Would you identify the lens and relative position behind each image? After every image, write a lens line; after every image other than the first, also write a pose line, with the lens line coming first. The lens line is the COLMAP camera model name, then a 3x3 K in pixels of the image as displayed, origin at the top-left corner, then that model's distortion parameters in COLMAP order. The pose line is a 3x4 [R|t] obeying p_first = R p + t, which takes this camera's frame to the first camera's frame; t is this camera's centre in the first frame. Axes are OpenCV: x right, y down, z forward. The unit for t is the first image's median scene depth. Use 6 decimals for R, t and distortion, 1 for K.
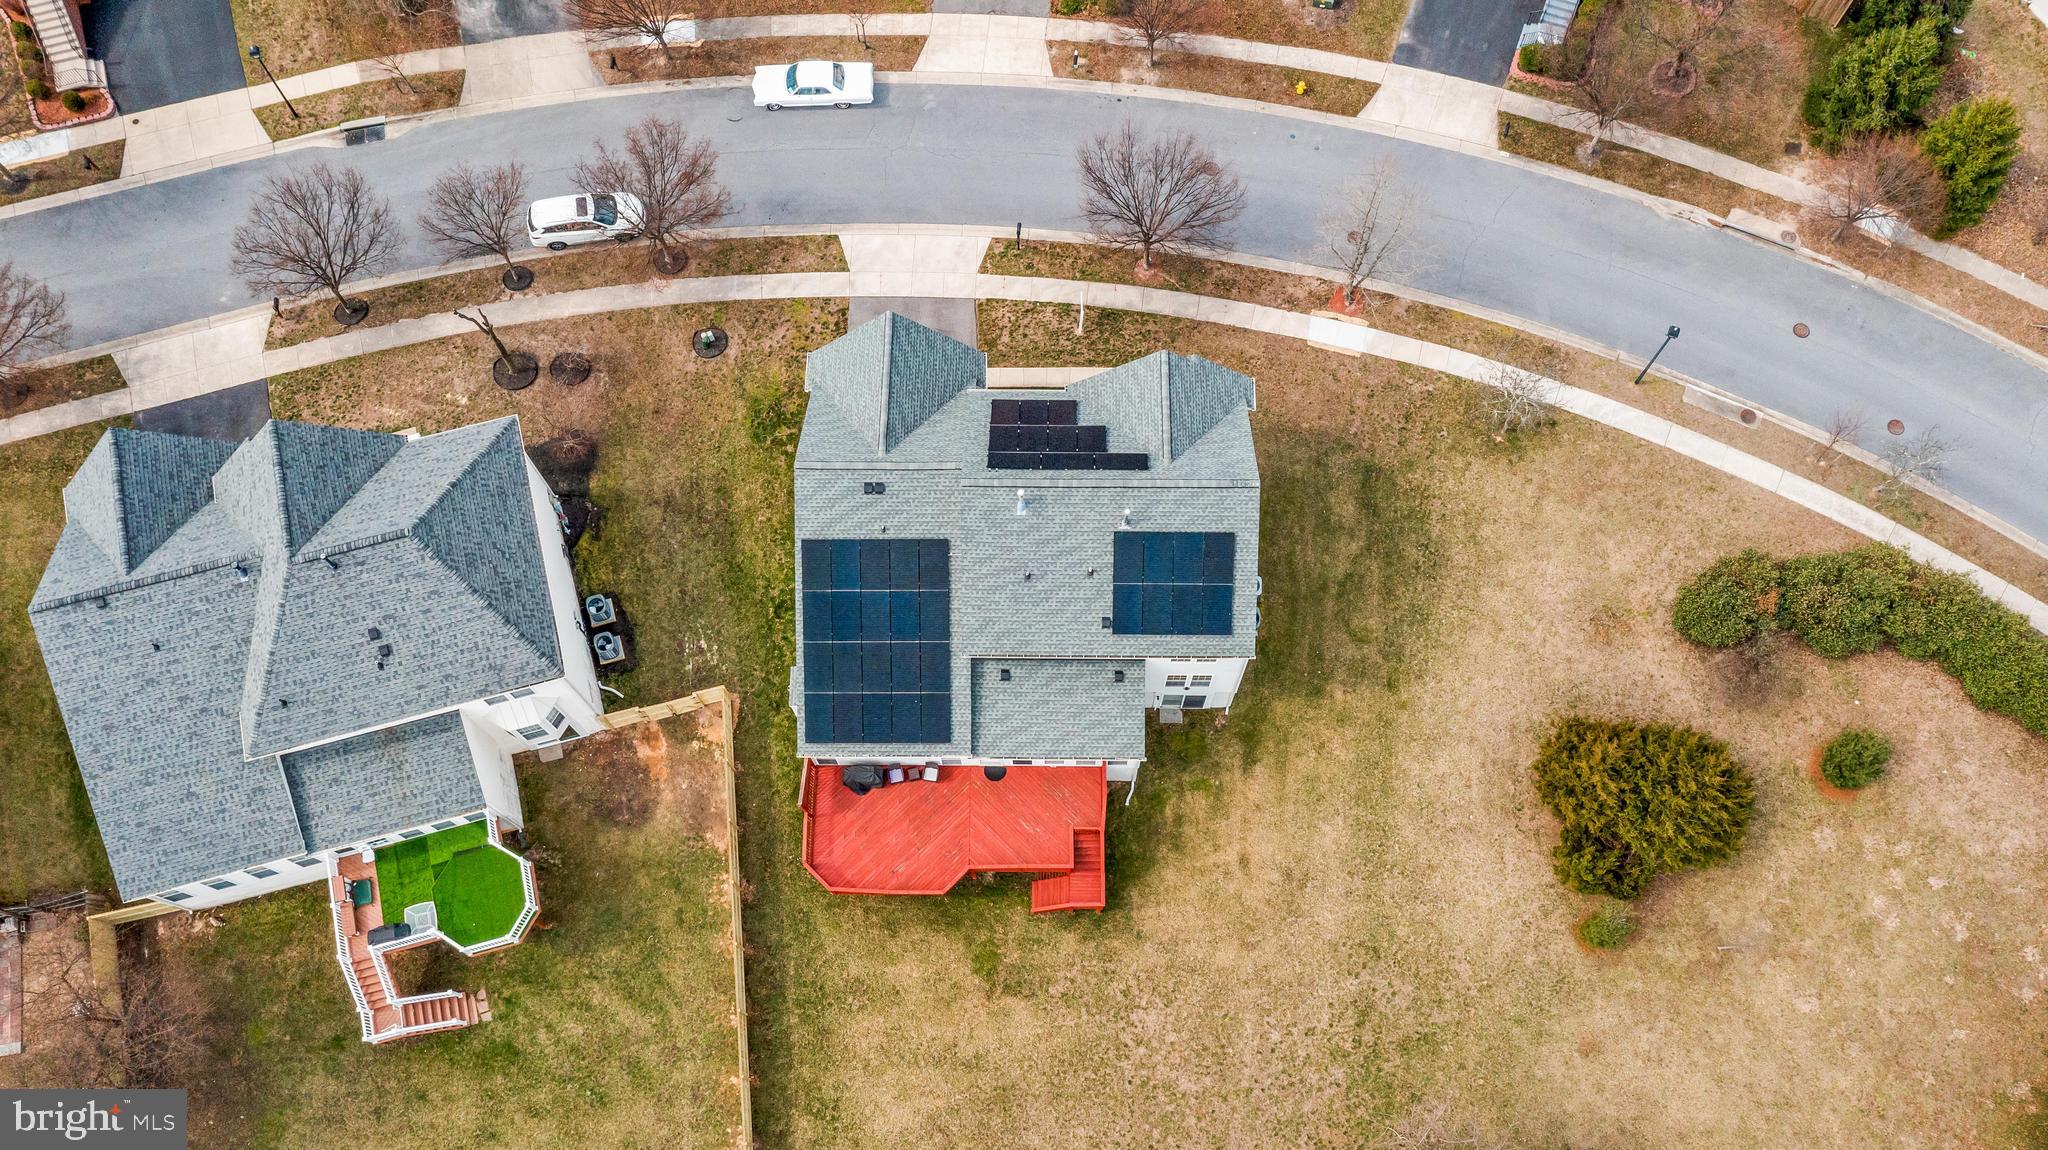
lens RADIAL K [[1665.4, 0, 1028.6], [0, 1665.4, 577.9], [0, 0, 1]] dist [0.009882, -0.007127]
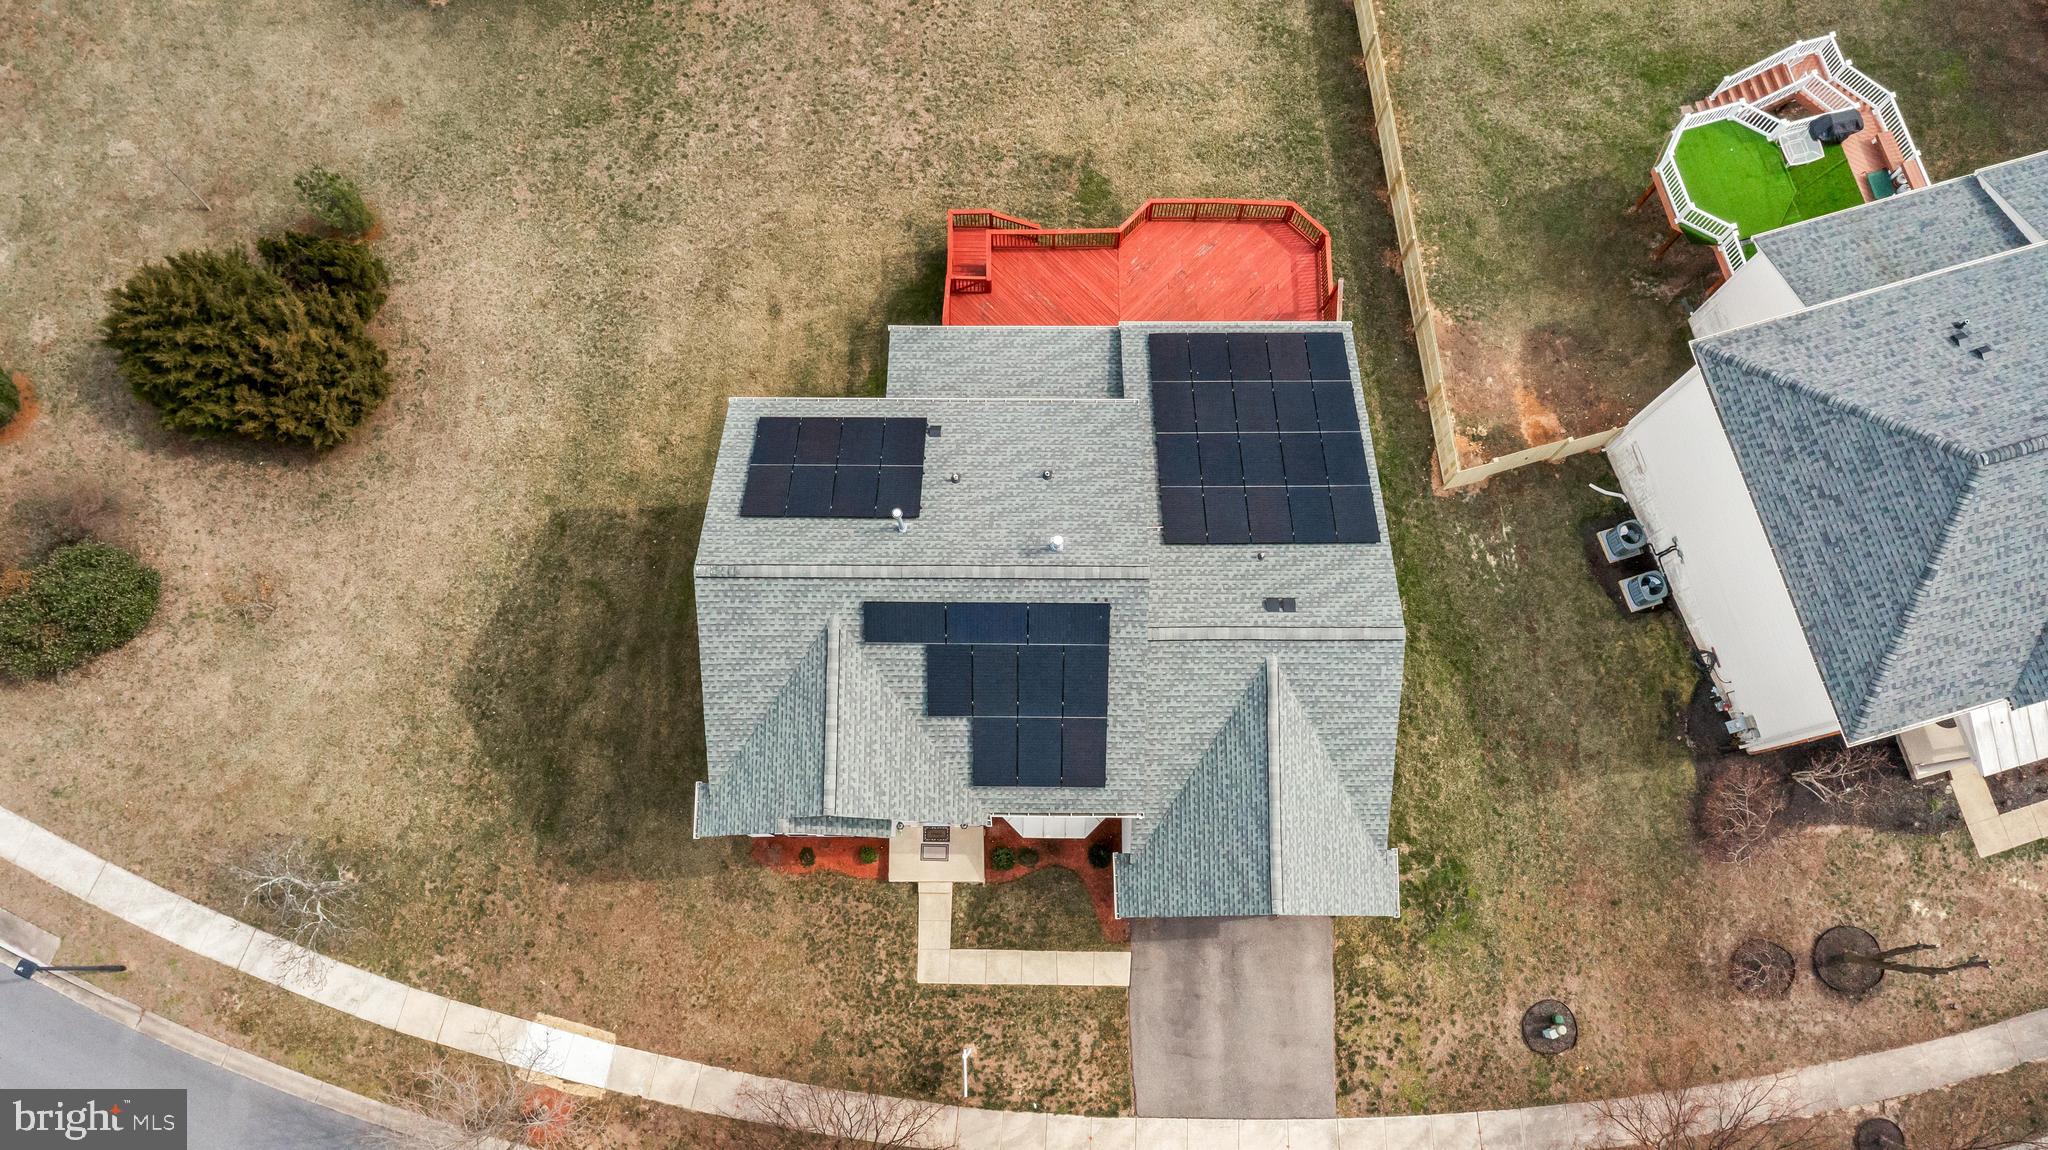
lens RADIAL K [[1630.9, 0, 1026.3], [0, 1630.9, 570.8], [0, 0, 1]] dist [0.005779, 0.004784]
pose [[-0.999906, 0.008454, 0.010785, 0.000862], [-0.001284, -0.841365, 0.540466, -0.362900], [0.013644, 0.540401, 0.841297, 0.412835]]
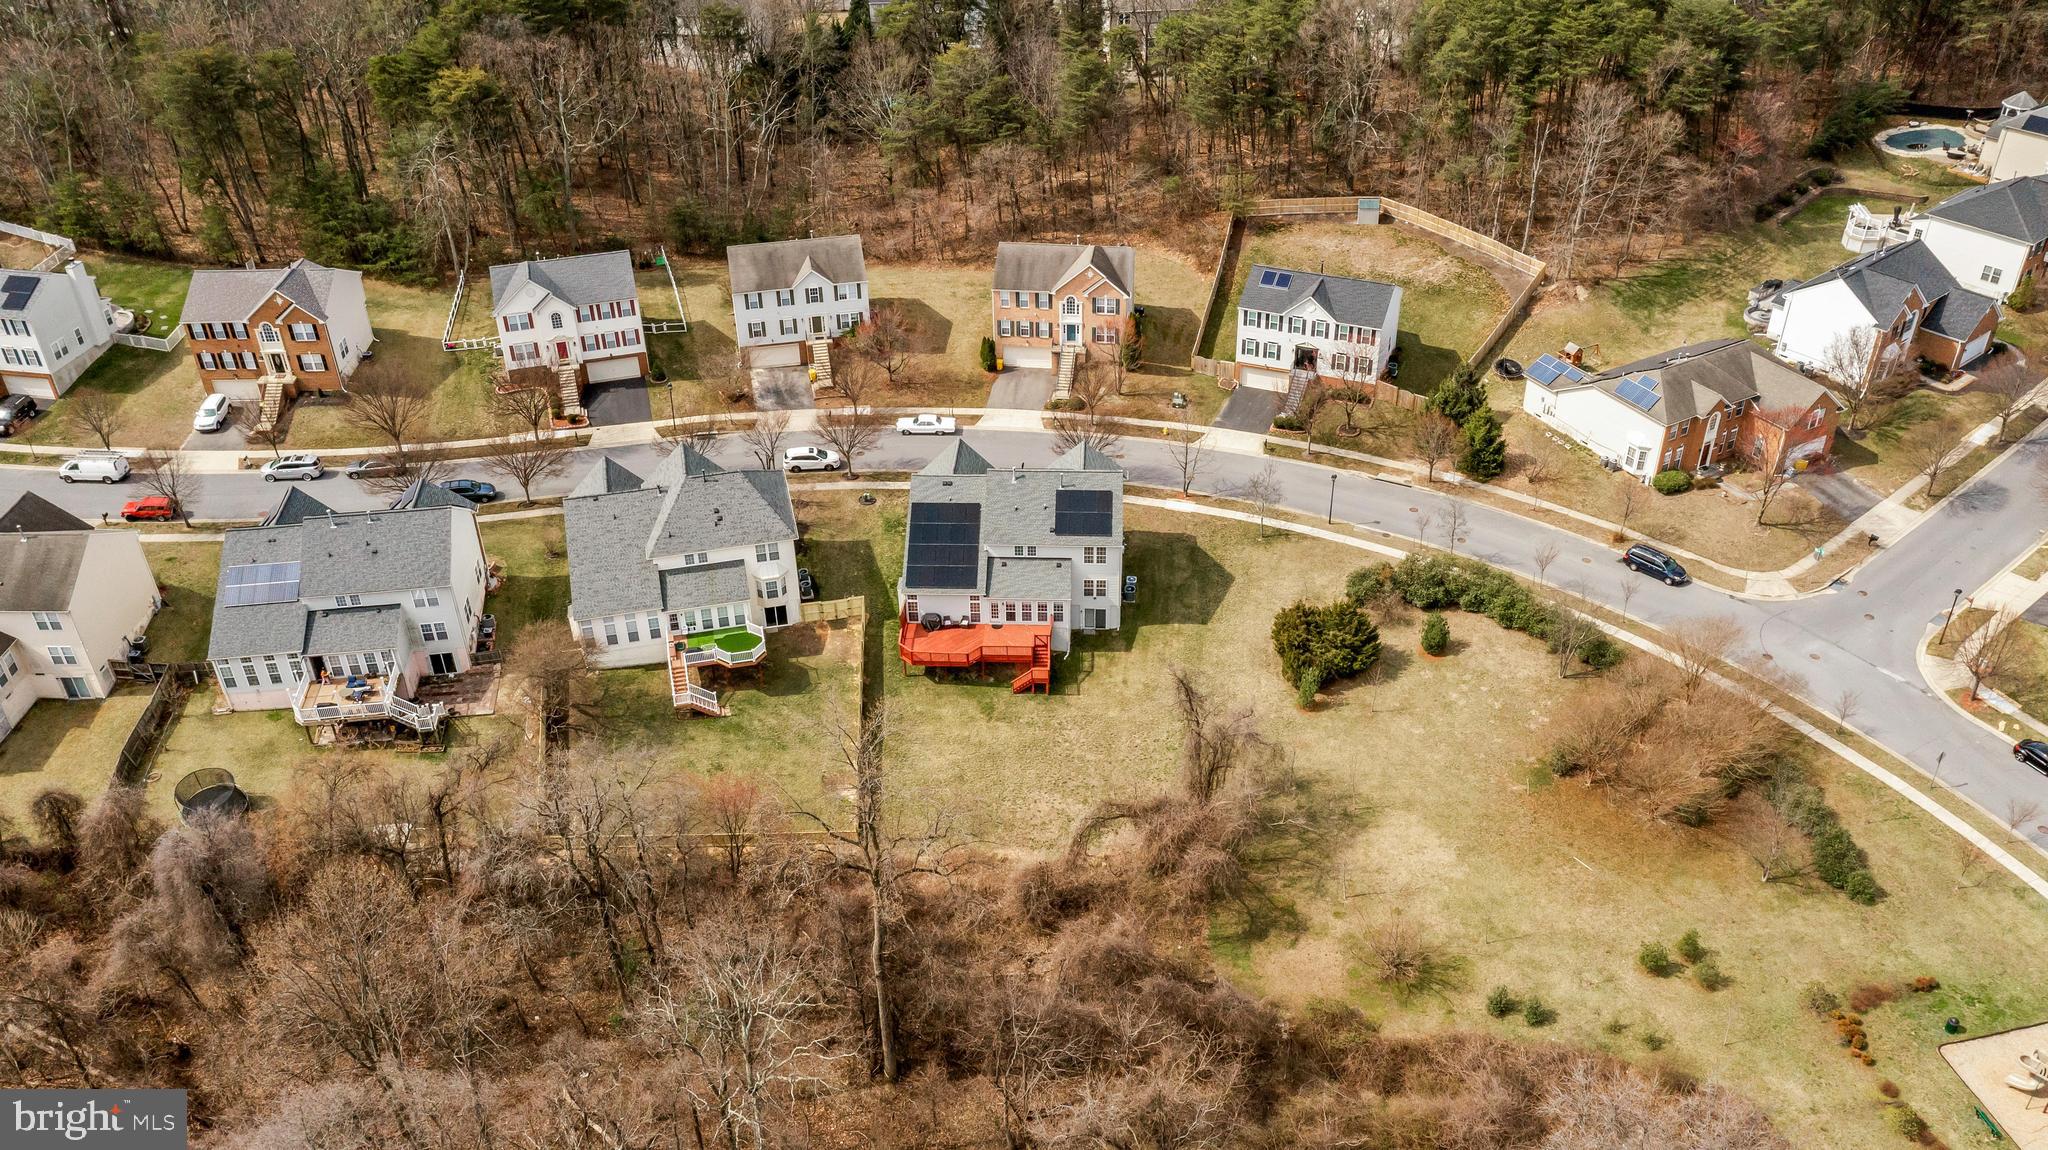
lens RADIAL K [[1630.9, 0, 1026.3], [0, 1630.9, 570.8], [0, 0, 1]] dist [0.005779, 0.004784]
pose [[0.999030, 0.020021, -0.039231, 0.088099], [-0.039069, 0.814052, -0.579477, 1.167790], [0.020334, 0.580447, 0.814044, -0.608632]]
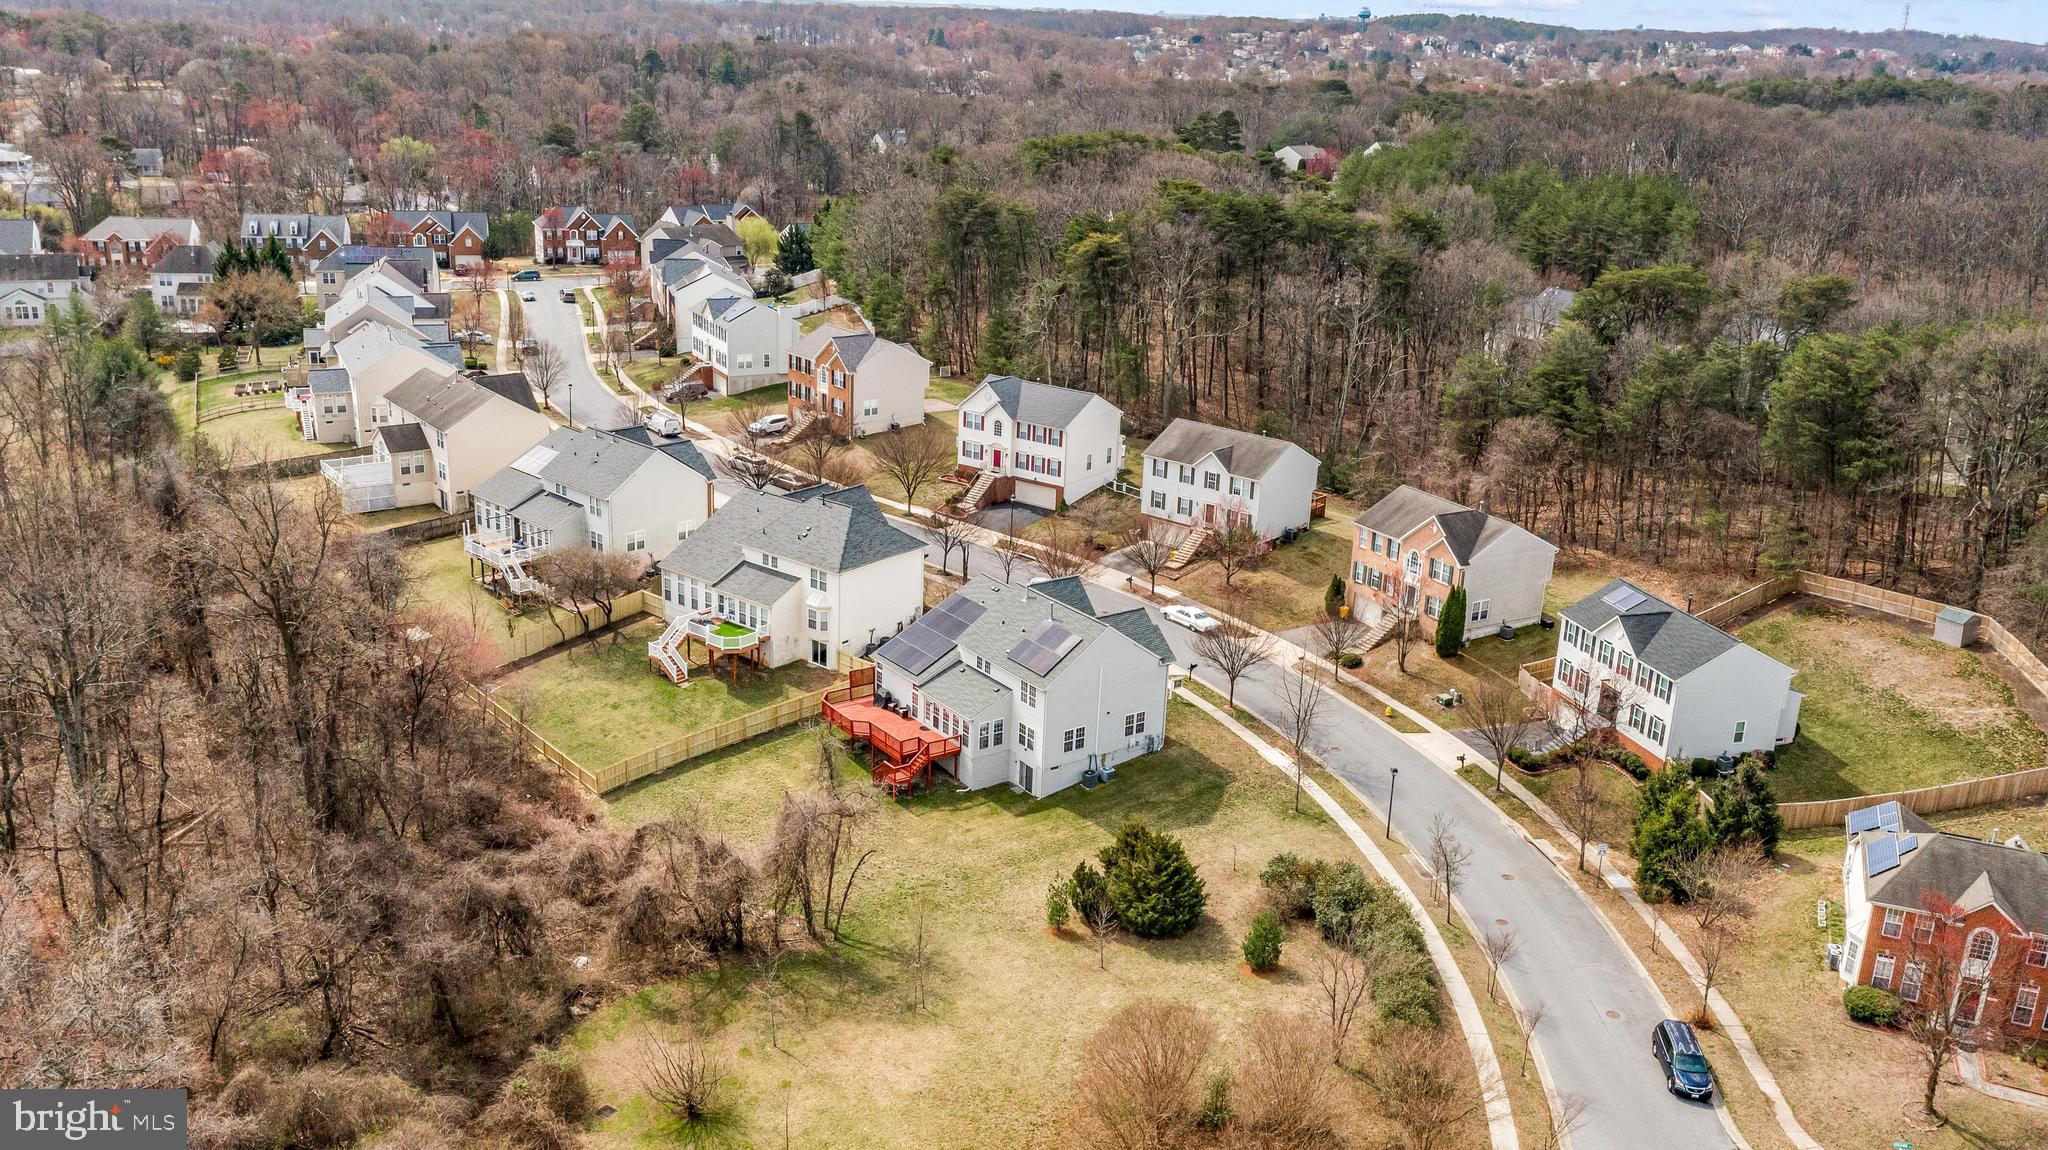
lens RADIAL K [[1750.4, 0, 1024.0], [0, 1750.4, 575.0], [0, 0, 1]] dist [0.001846, 0.004157]
pose [[0.591734, 0.283898, -0.754488, 1.399017], [-0.769789, 0.476856, -0.424303, 0.745686], [0.239324, 0.831871, 0.500714, -0.058325]]
